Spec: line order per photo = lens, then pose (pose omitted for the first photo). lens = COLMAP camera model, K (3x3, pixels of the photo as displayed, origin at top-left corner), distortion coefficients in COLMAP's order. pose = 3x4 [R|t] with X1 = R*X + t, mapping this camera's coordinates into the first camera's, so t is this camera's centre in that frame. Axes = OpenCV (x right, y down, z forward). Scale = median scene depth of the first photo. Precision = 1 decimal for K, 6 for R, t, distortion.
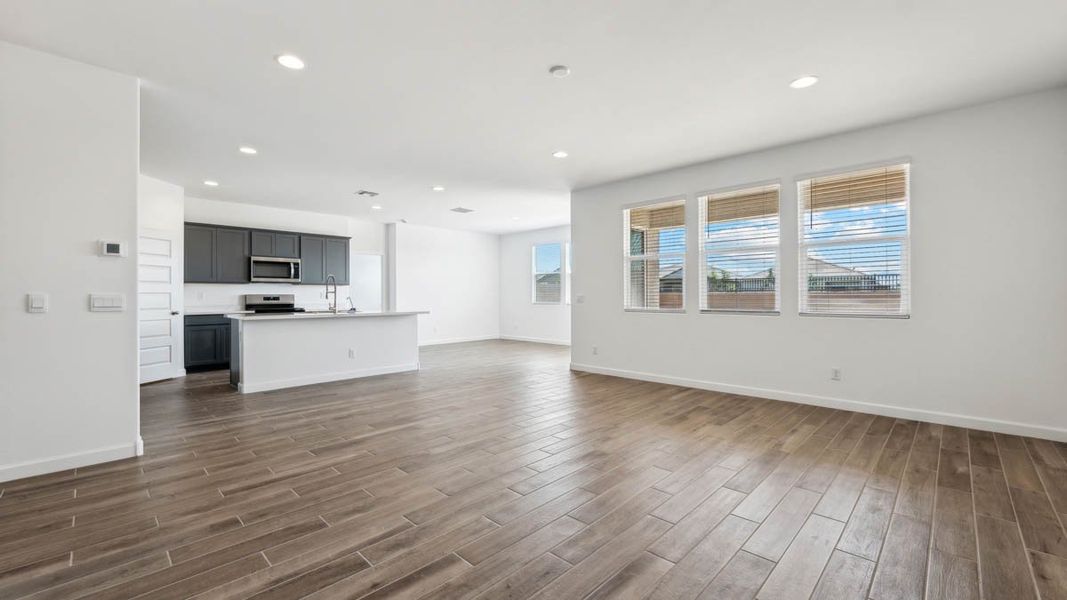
lens RADIAL K [[436.7, 0, 531.2], [0, 436.7, 295.5], [0, 0, 1]] dist [0.000666, 0.000032]
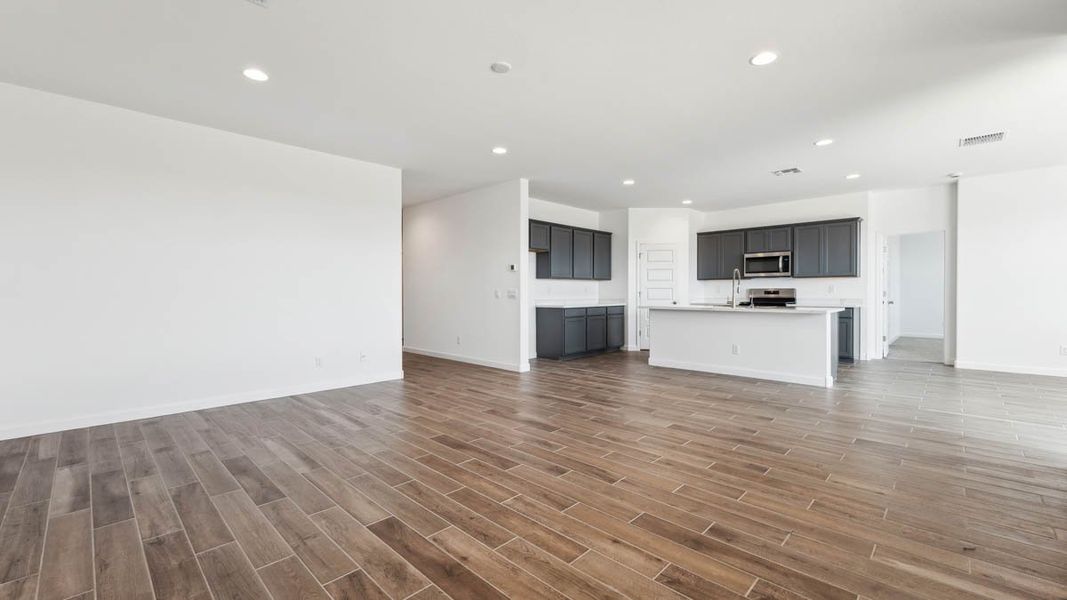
lens RADIAL K [[436.7, 0, 531.2], [0, 436.7, 295.5], [0, 0, 1]] dist [0.000666, 0.000032]
pose [[0.001208, 0.010754, -0.999941, 0.464034], [0.004369, 0.999933, 0.010759, 0.000502], [0.999990, -0.004382, 0.001161, 0.459723]]
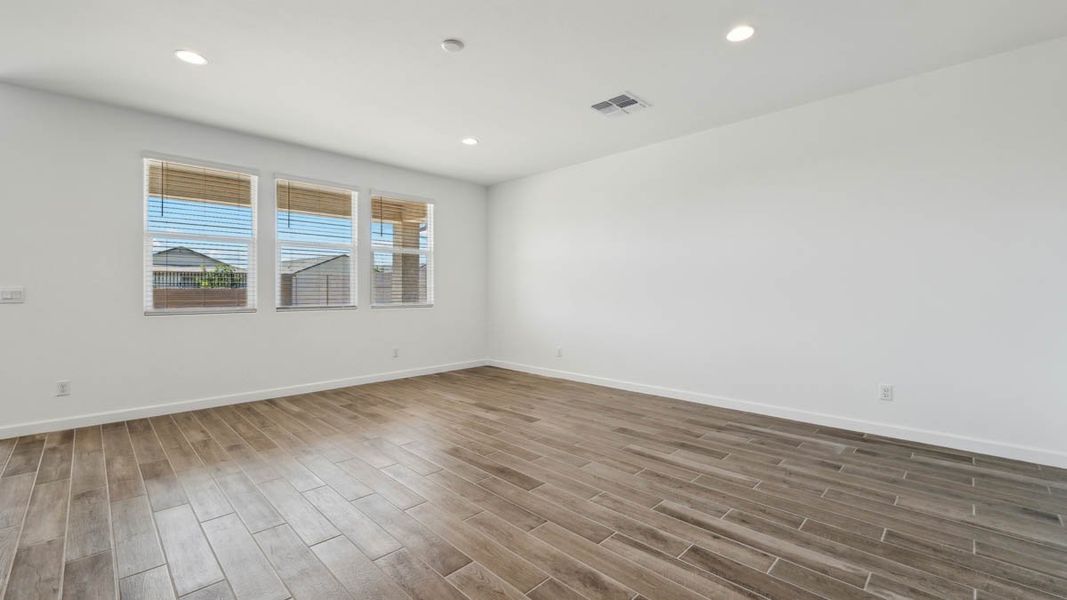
lens RADIAL K [[439.1, 0, 533.5], [0, 439.1, 300.0], [0, 0, 1]] dist [-0.000468, -0.000049]
pose [[0.001433, -0.015884, 0.999873, -0.366054], [-0.000130, 0.999874, 0.015884, 0.002884], [-0.999999, -0.000153, 0.001431, 0.357688]]
